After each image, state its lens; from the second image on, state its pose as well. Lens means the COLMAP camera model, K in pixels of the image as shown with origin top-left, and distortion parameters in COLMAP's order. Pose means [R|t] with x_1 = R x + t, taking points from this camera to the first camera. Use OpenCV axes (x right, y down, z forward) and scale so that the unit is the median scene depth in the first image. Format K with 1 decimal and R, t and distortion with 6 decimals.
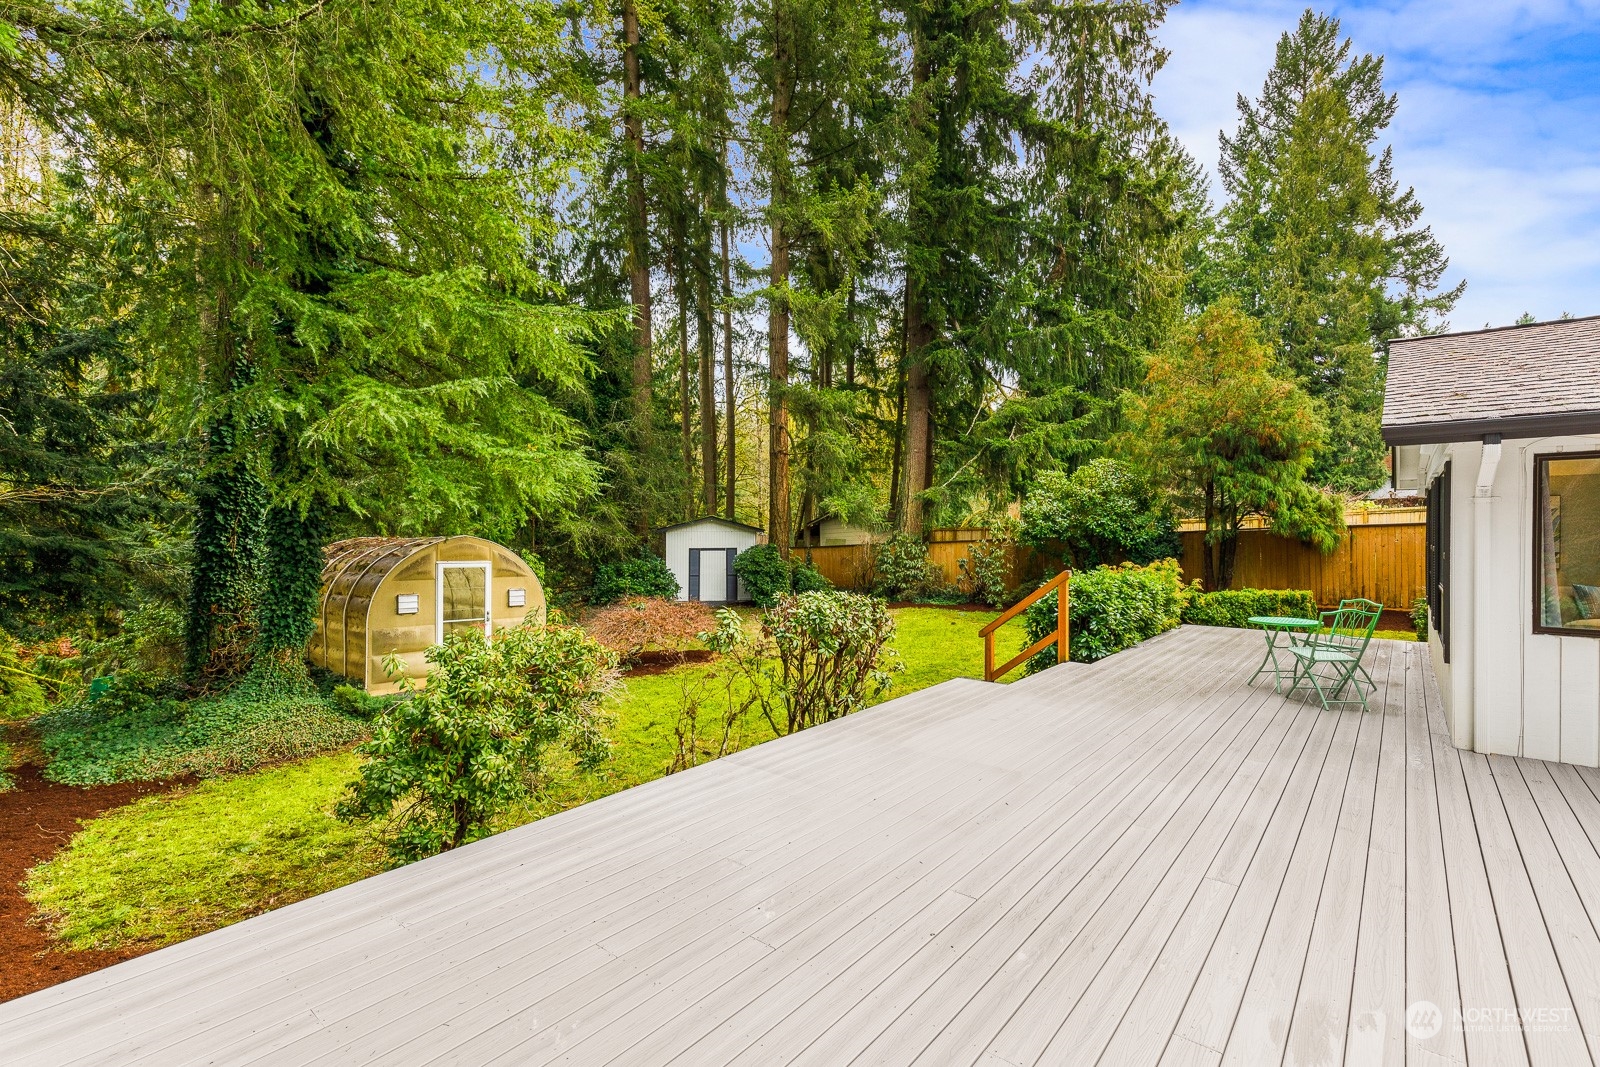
lens RADIAL K [[737.1, 0, 801.4], [0, 737.1, 542.9], [0, 0, 1]] dist [0.004629, 0.000226]
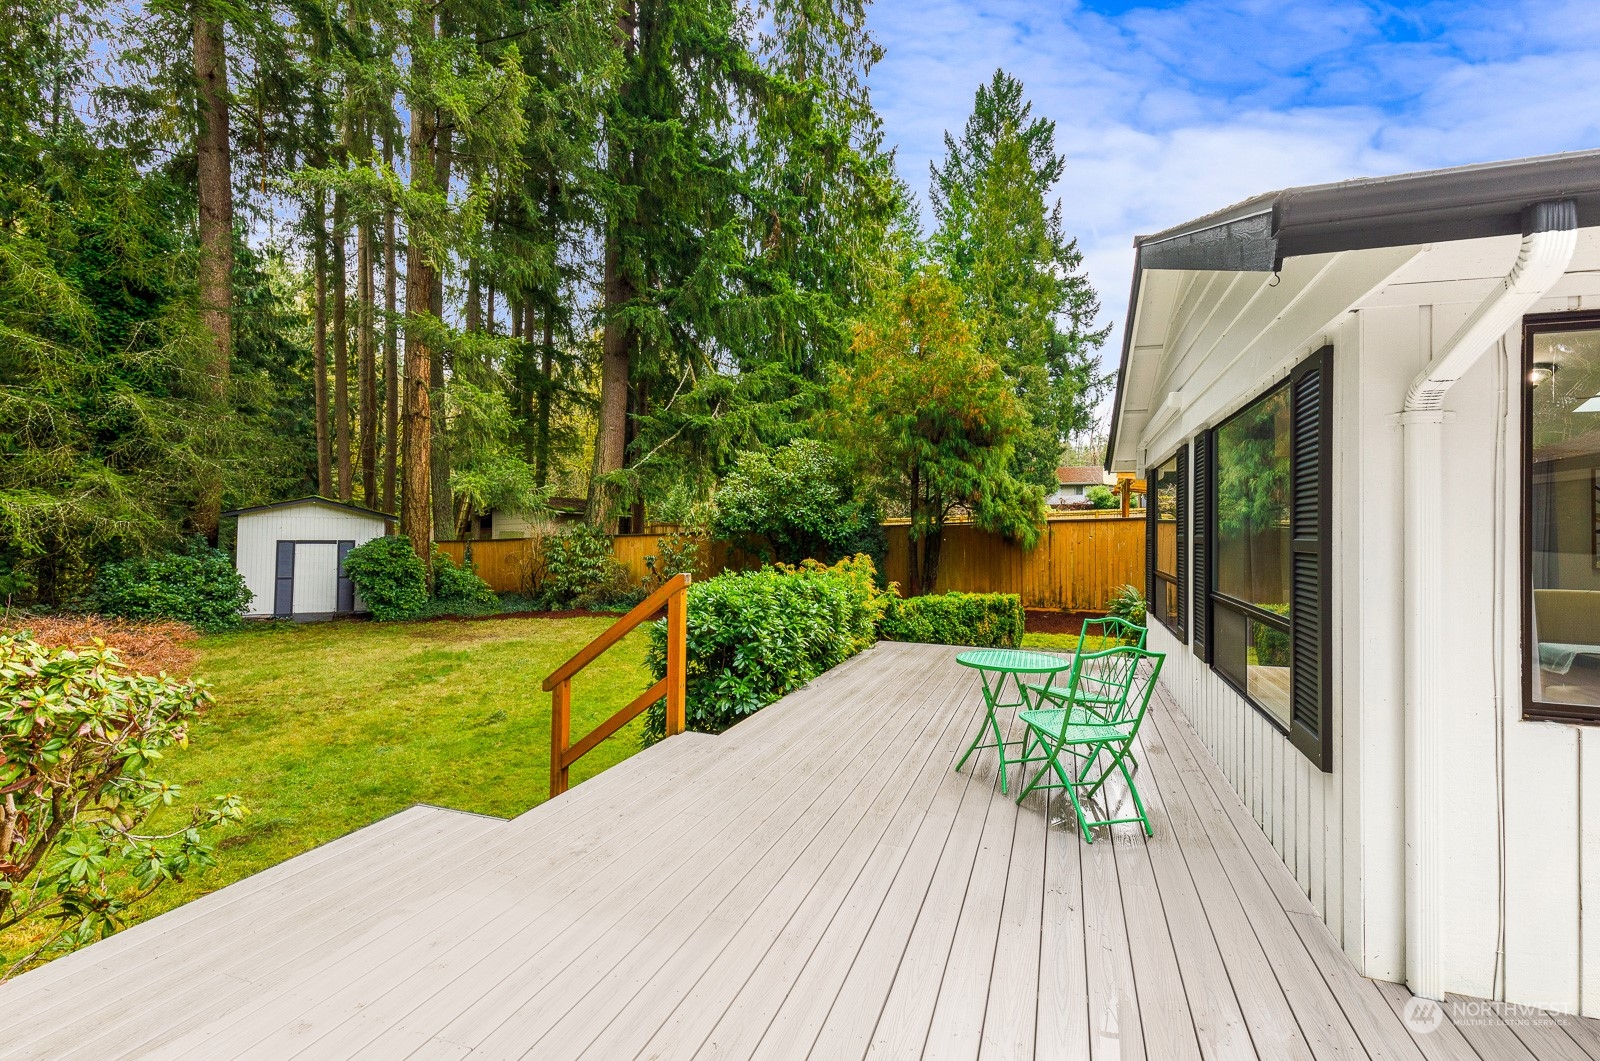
lens RADIAL K [[733.8, 0, 803.5], [0, 733.8, 522.6], [0, 0, 1]] dist [0.009934, -0.000259]
pose [[0.940742, 0.018560, 0.338615, 0.092885], [-0.010013, 0.999586, -0.026968, 0.004550], [-0.338975, 0.021980, 0.940539, 0.156108]]
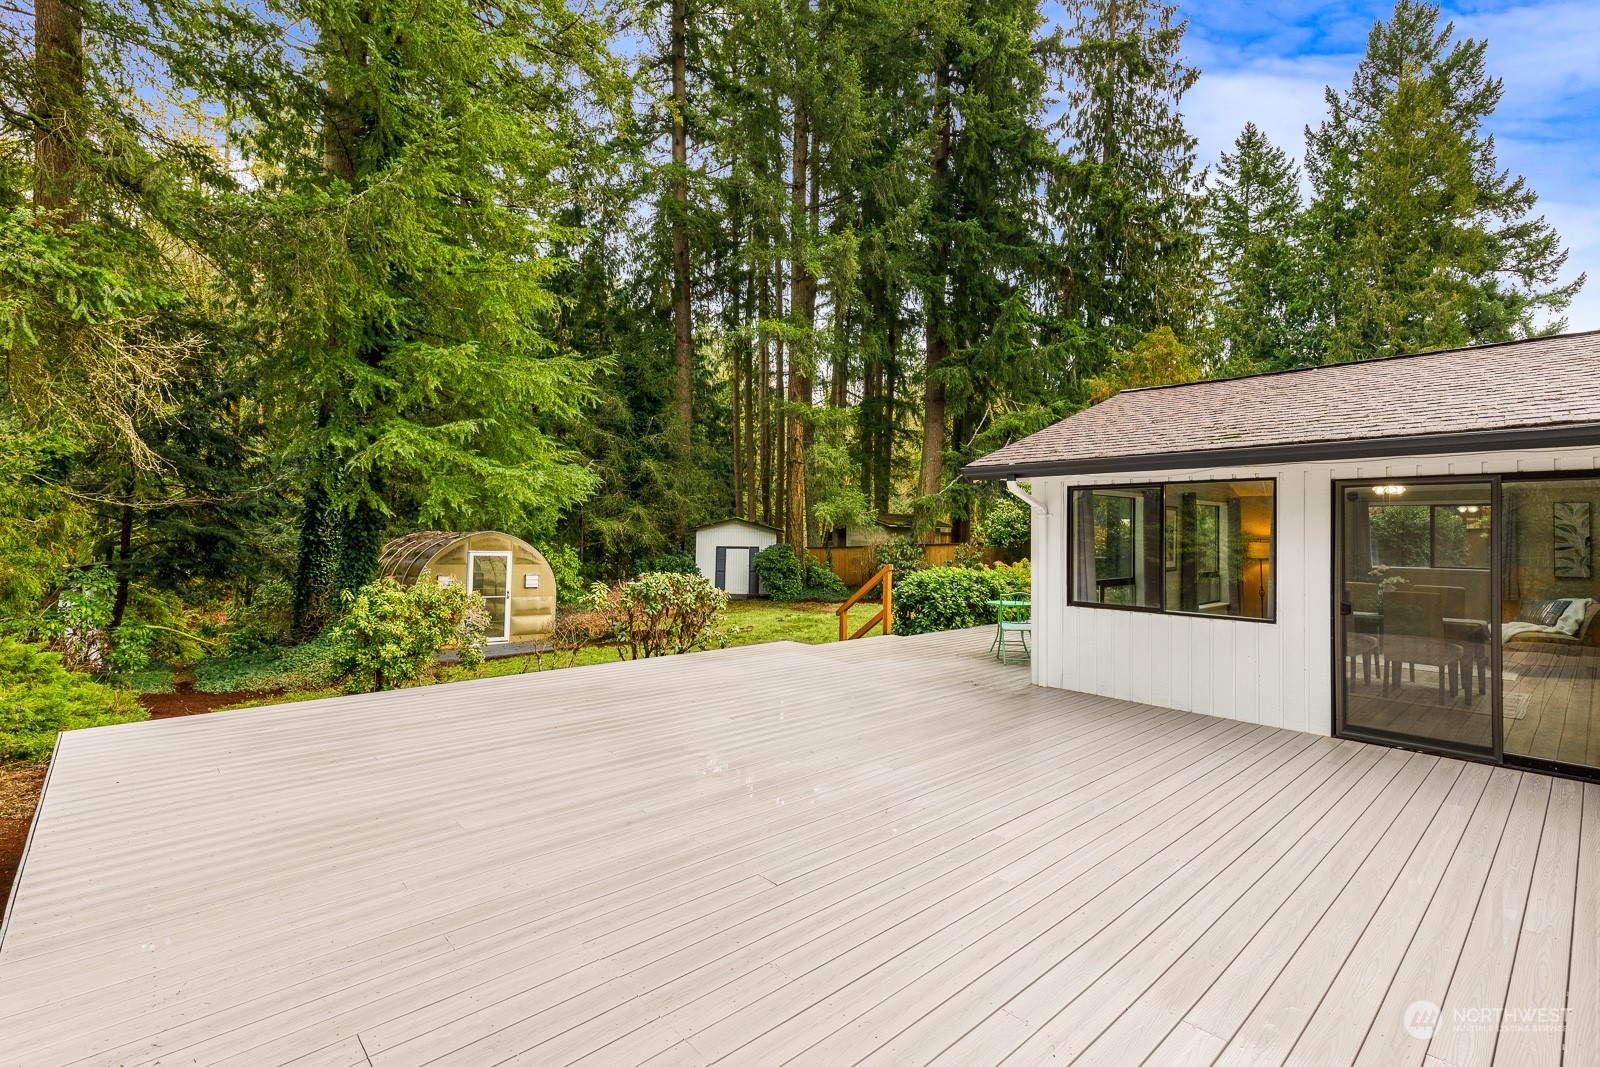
lens RADIAL K [[753.2, 0, 803.9], [0, 753.2, 524.4], [0, 0, 1]] dist [0.004059, 0.000107]
pose [[0.990729, 0.014570, -0.135067, 0.141932], [-0.018255, 0.999493, -0.026080, 0.001426], [0.134619, 0.028304, 0.990493, -0.125017]]
